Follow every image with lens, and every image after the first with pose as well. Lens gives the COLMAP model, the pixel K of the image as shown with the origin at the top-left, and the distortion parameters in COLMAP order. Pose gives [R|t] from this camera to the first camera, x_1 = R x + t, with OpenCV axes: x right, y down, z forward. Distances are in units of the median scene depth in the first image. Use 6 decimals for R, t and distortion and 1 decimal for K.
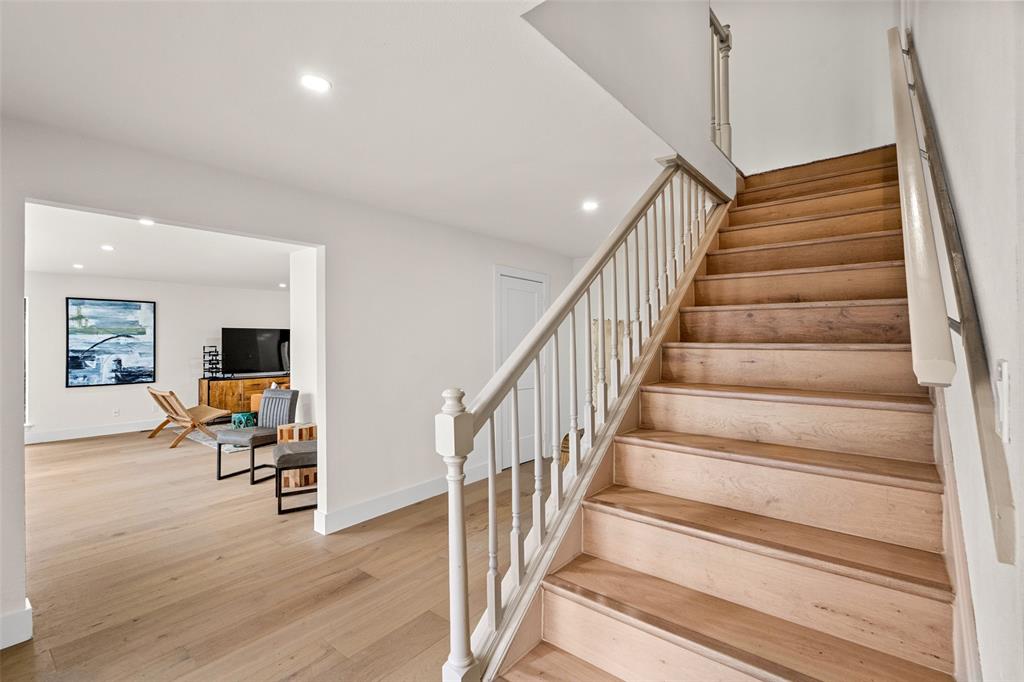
lens RADIAL K [[461.3, 0, 510.0], [0, 461.3, 344.1], [0, 0, 1]] dist [0.000192, 0.000452]
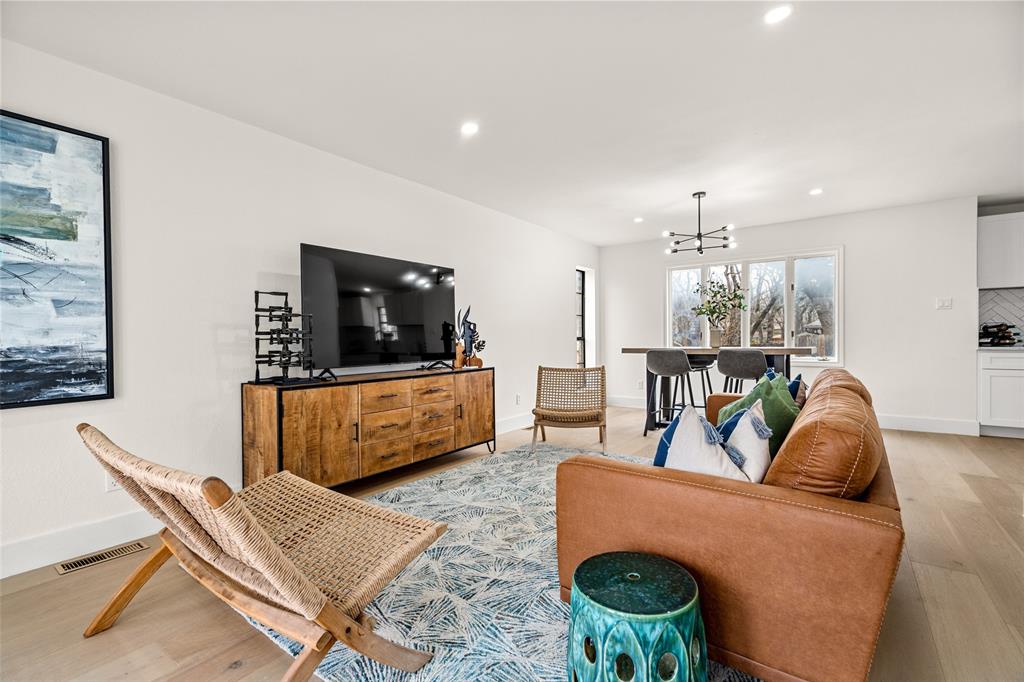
lens RADIAL K [[461.3, 0, 510.0], [0, 461.3, 344.1], [0, 0, 1]] dist [0.000192, 0.000452]
pose [[0.998261, -0.005575, 0.058688, -0.520119], [0.004596, 0.999848, 0.016809, 0.042418], [-0.058773, -0.016510, 0.998135, 0.675109]]
